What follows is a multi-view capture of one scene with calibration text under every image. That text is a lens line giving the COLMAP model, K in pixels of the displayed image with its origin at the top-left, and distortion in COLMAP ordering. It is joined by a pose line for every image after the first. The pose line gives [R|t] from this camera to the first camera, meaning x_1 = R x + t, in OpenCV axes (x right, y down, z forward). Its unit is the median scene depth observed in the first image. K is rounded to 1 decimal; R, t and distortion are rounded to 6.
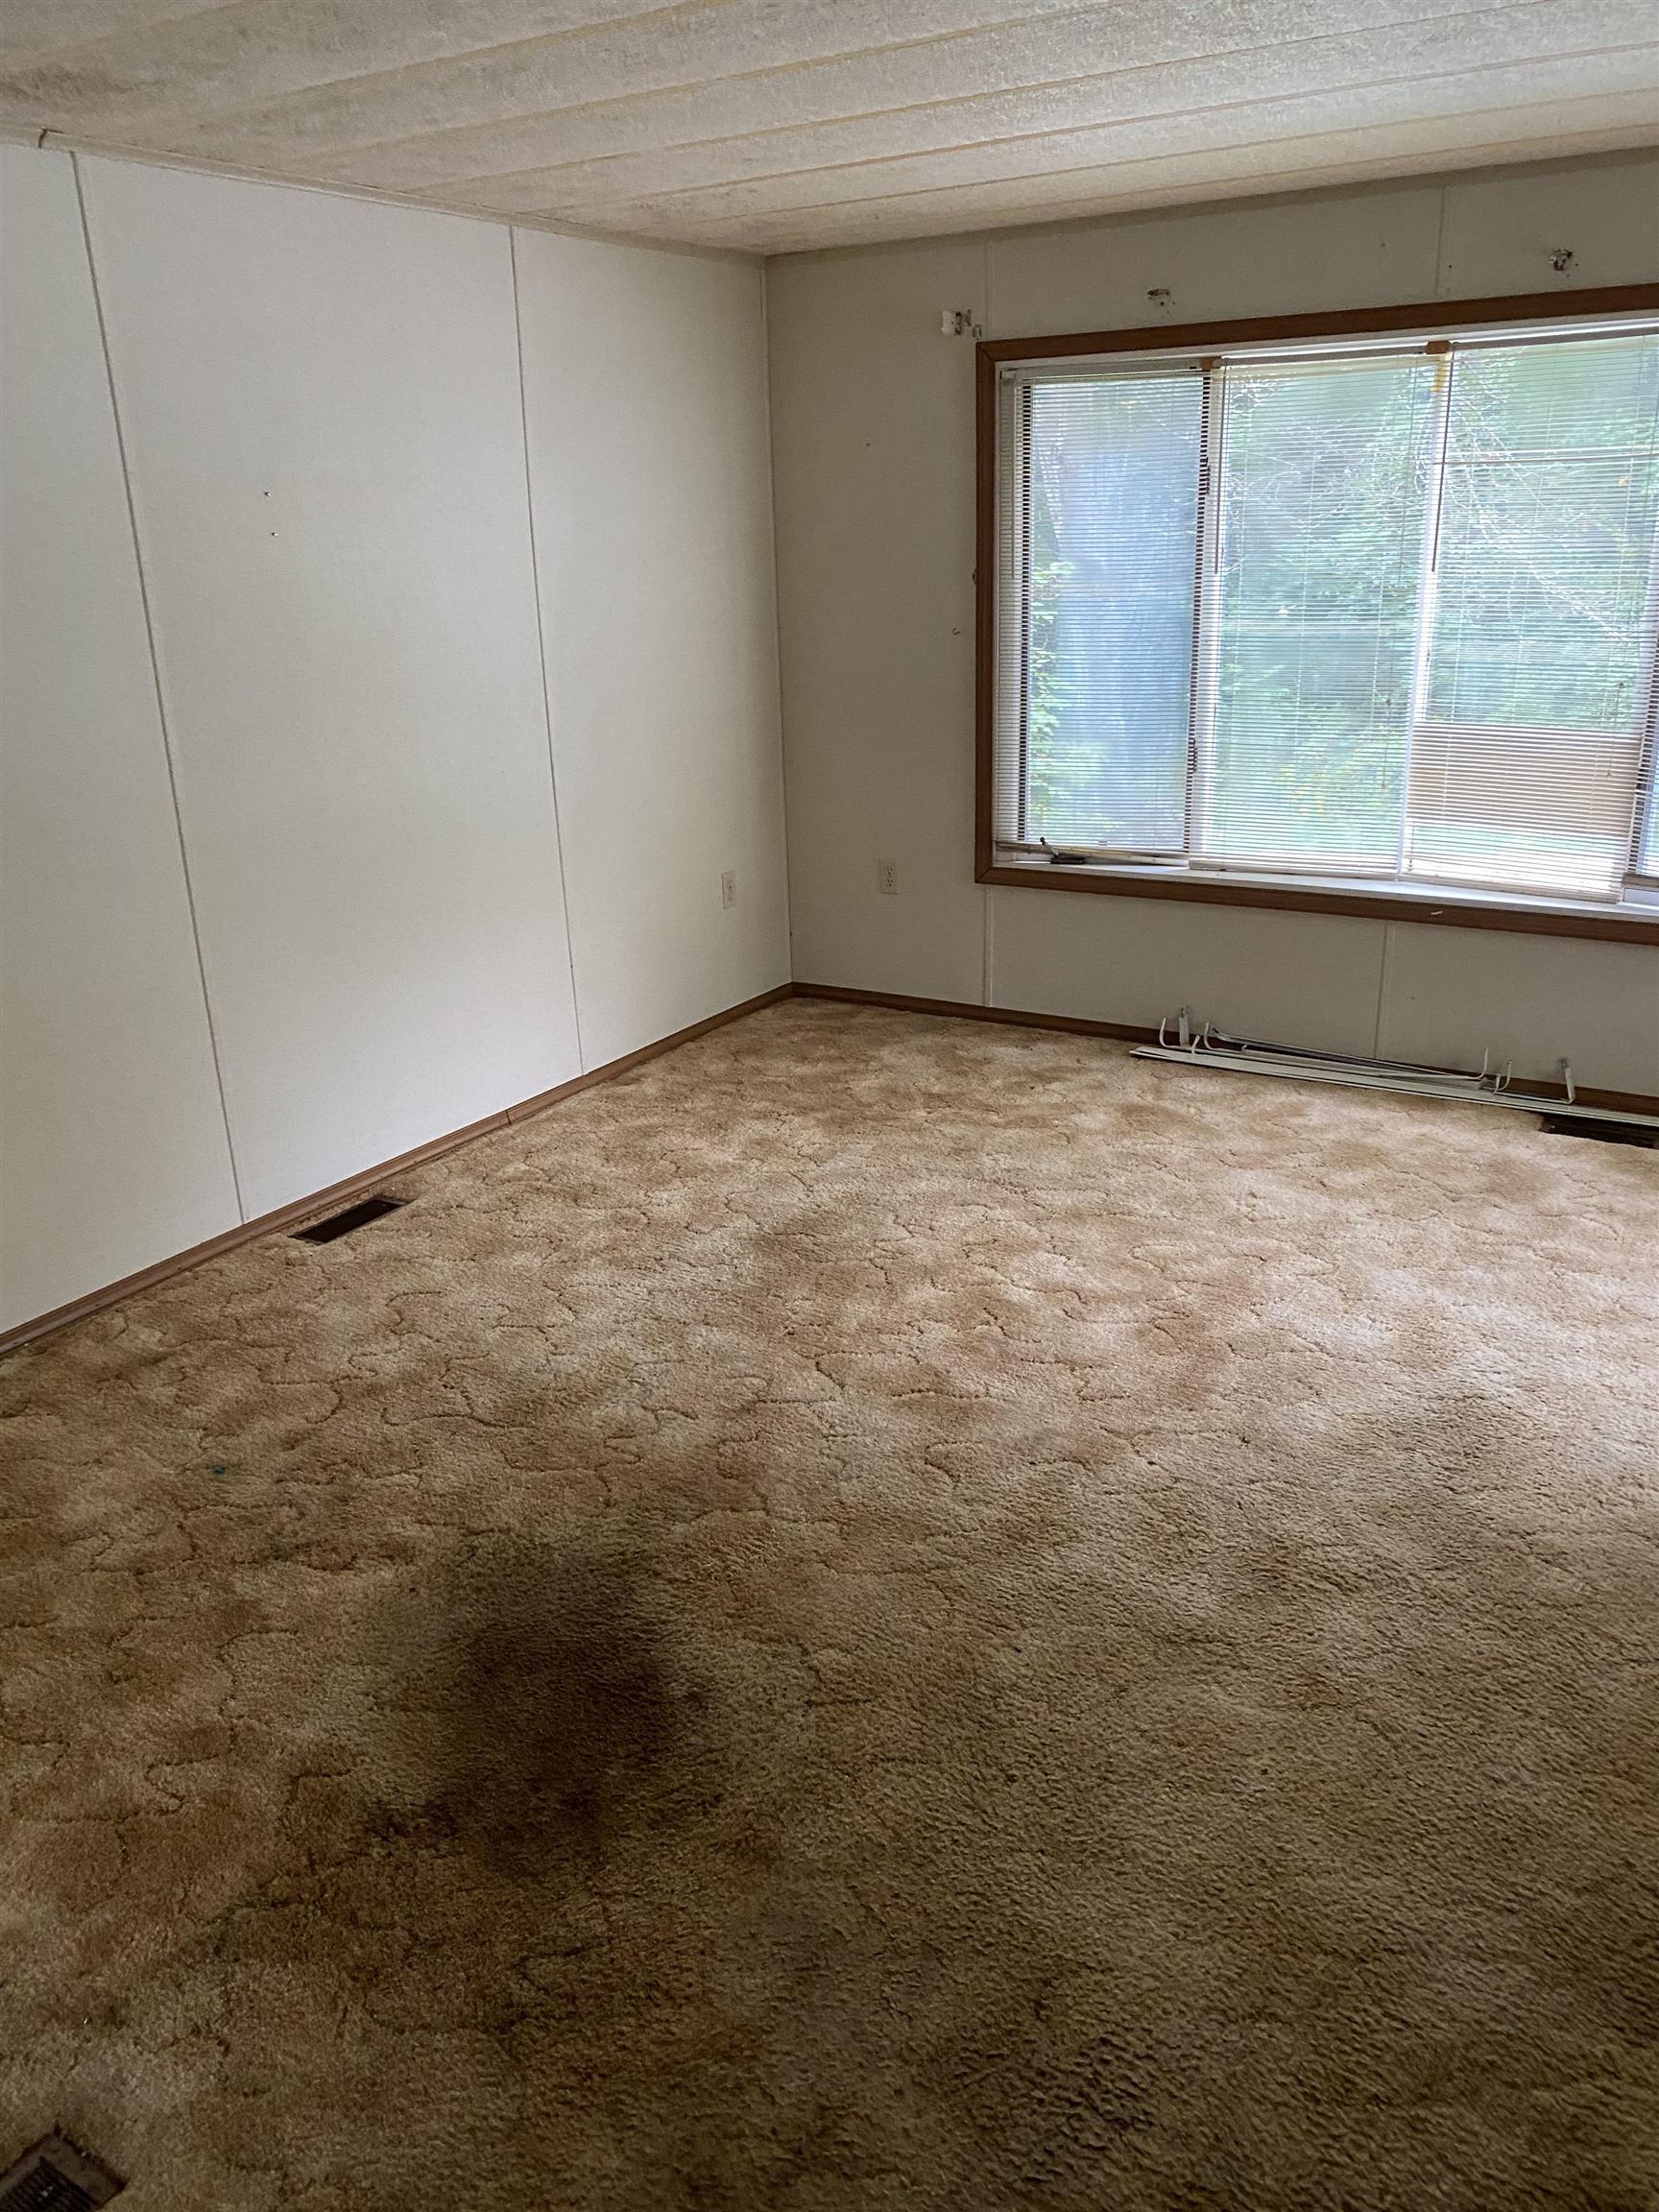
lens RADIAL K [[1669.1, 0, 797.0], [0, 1669.1, 1109.6], [0, 0, 1]] dist [0.000994, 0.000842]
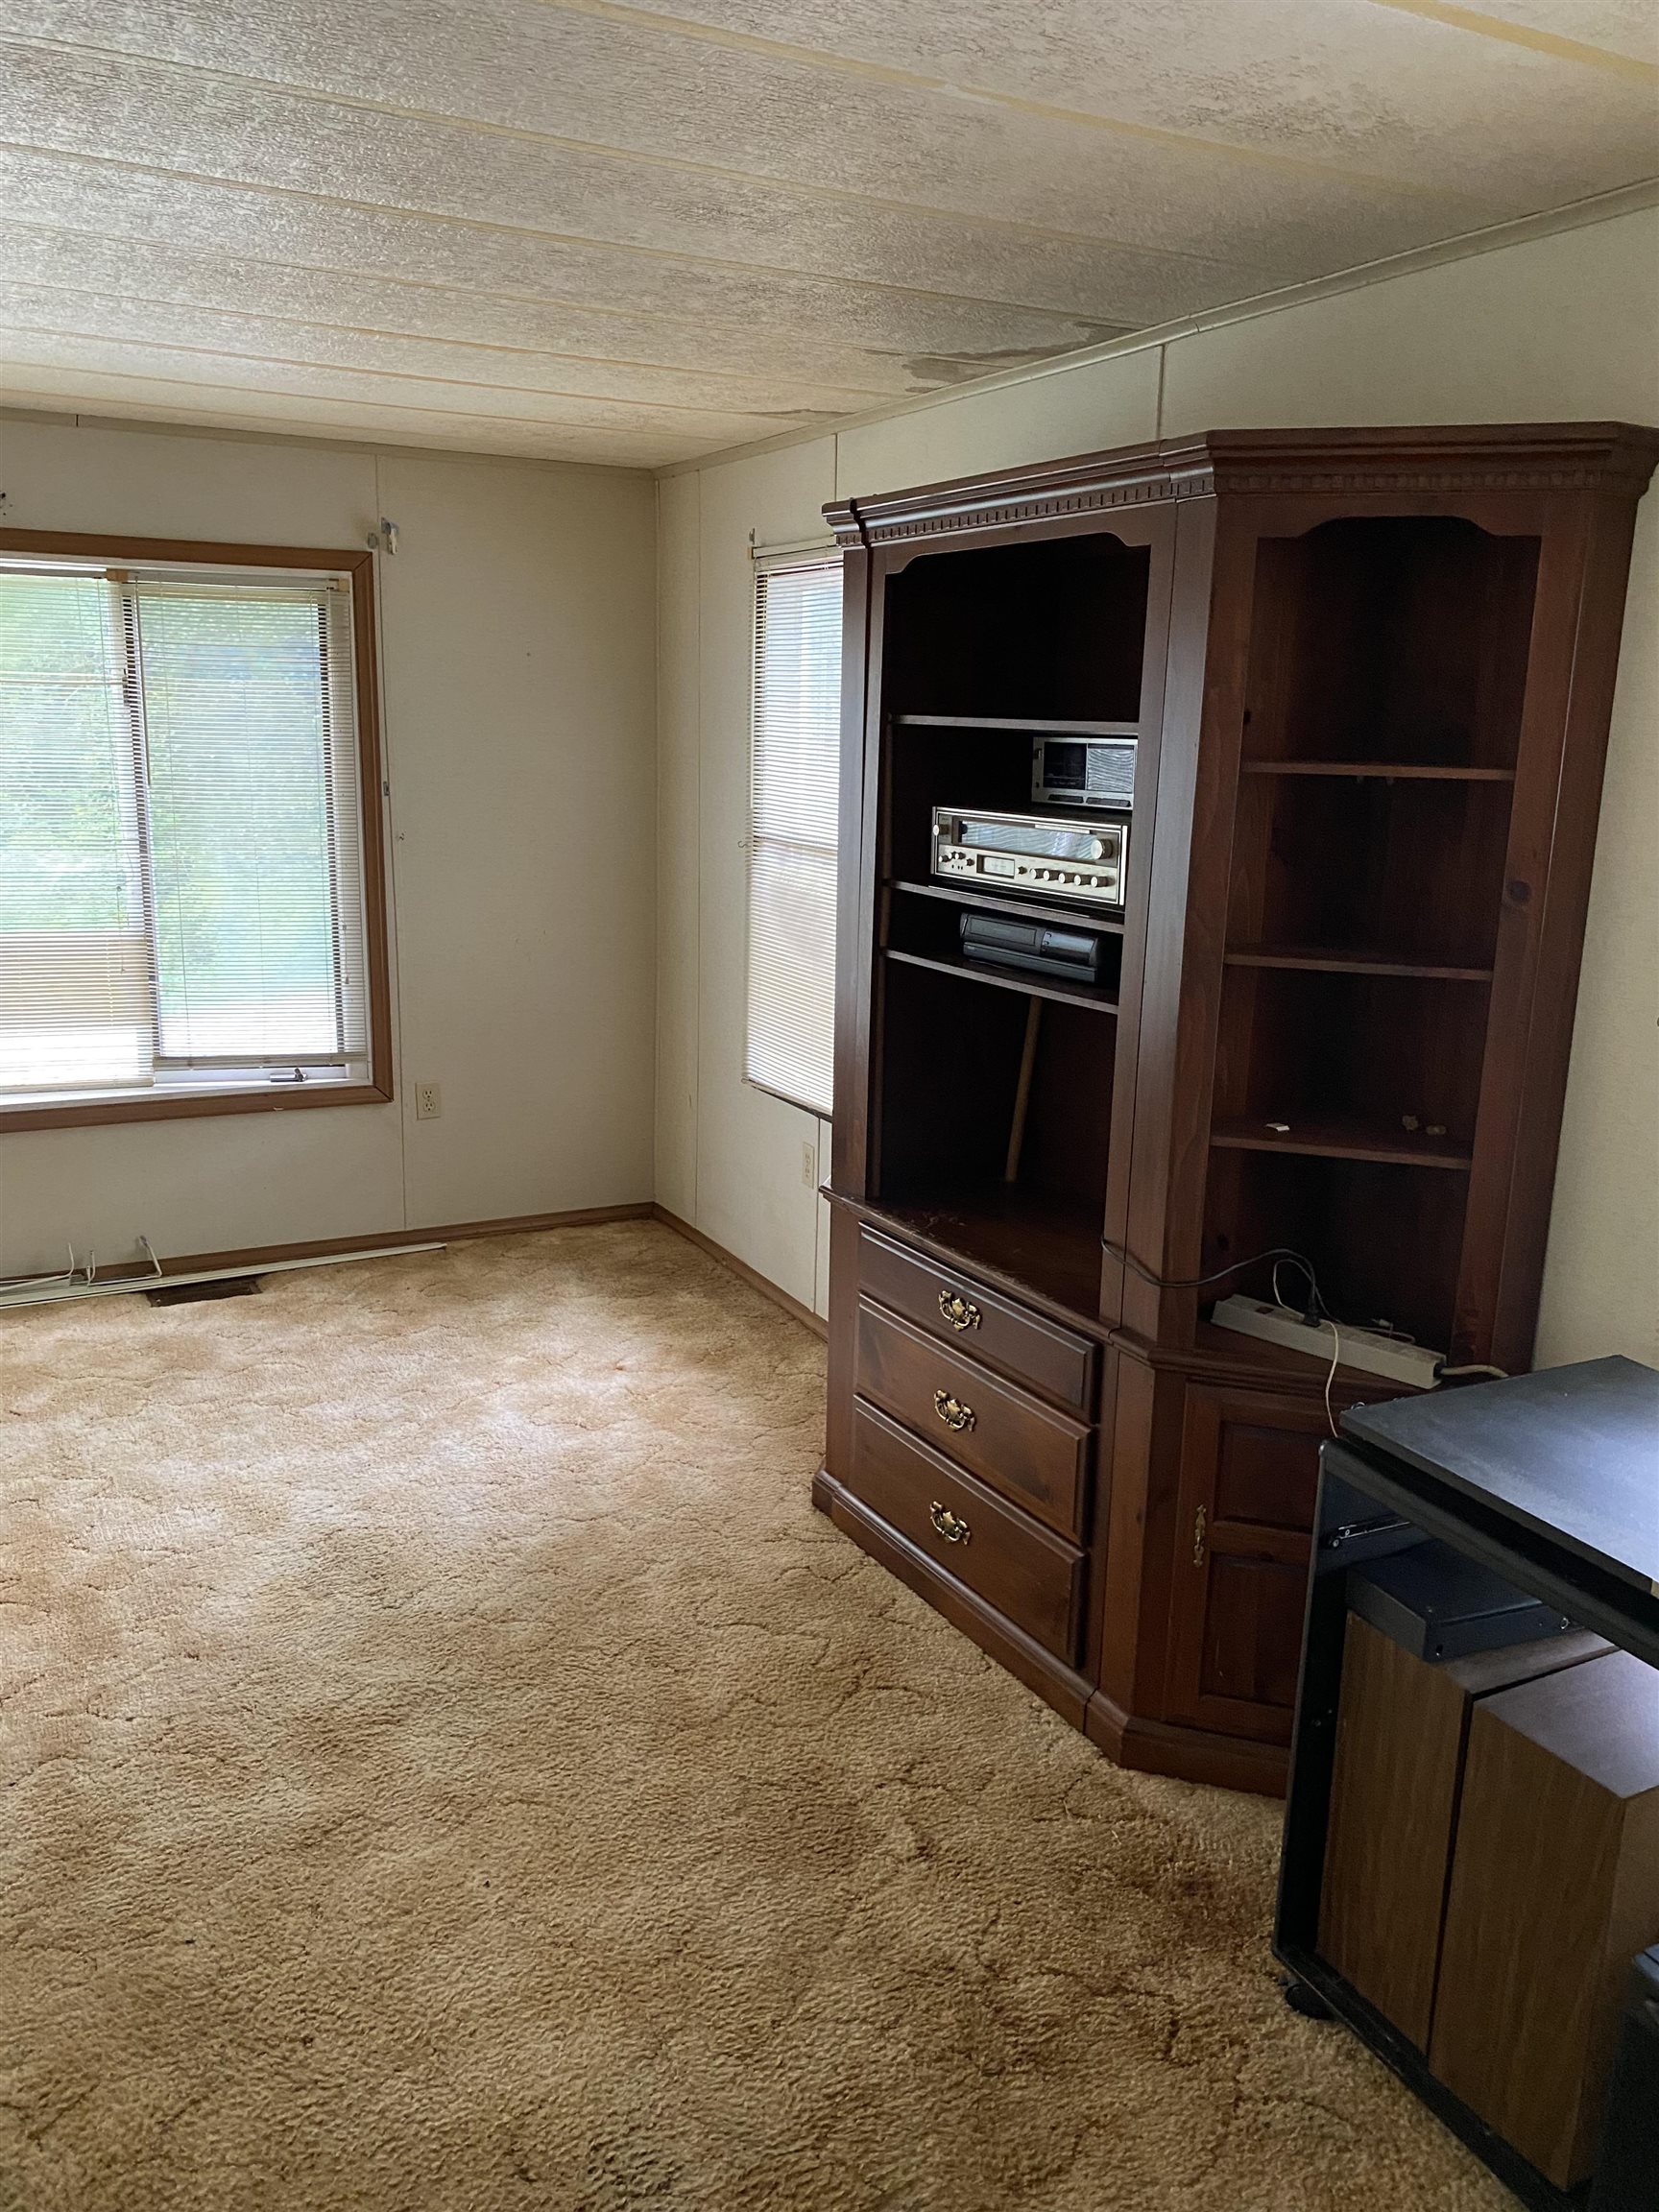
lens RADIAL K [[1688.3, 0, 829.5], [0, 1688.3, 1106.0], [0, 0, 1]] dist [-0.001113, 0.000548]
pose [[0.494527, -0.154360, 0.855345, -0.454393], [0.254890, 0.966591, 0.027069, -0.058484], [-0.830948, 0.204633, 0.517350, 0.153879]]
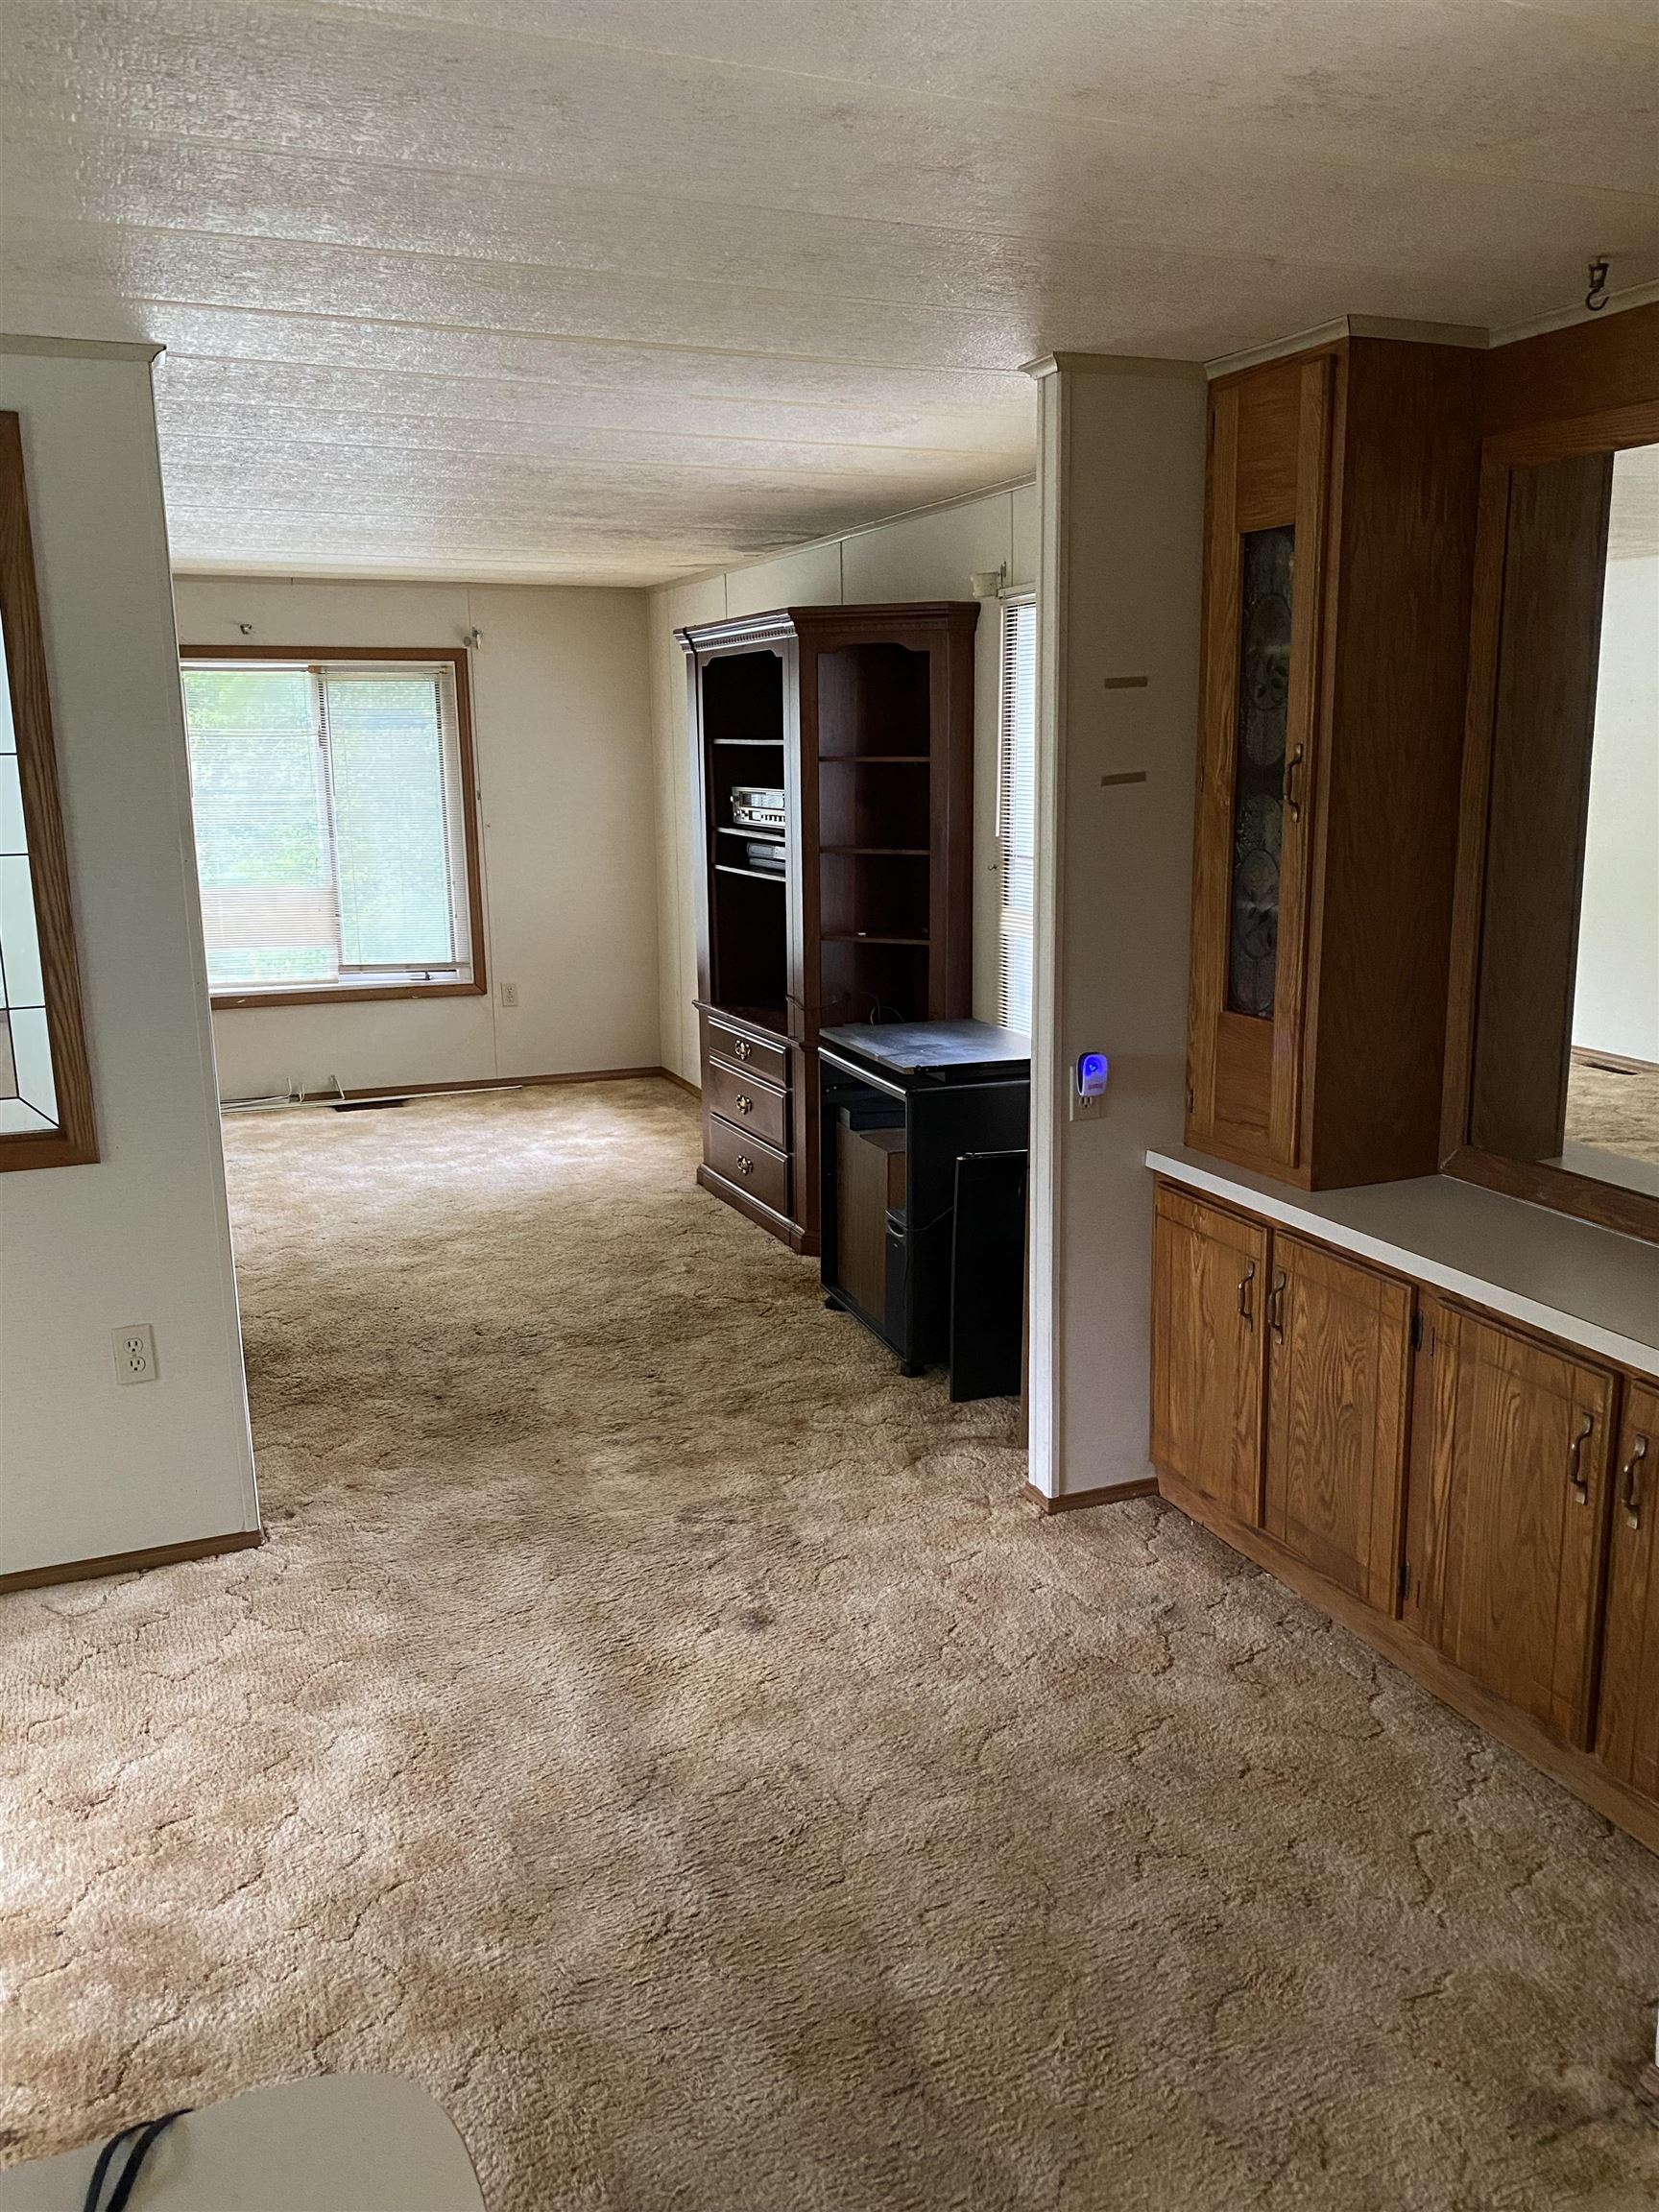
lens RADIAL K [[1672.0, 0, 855.8], [0, 1672.0, 1116.6], [0, 0, 1]] dist [0.048056, -0.062251]
pose [[0.566831, -0.148769, 0.810290, -1.277947], [0.263939, 0.964510, -0.007552, 0.330887], [-0.780410, 0.218148, 0.585980, -0.822343]]
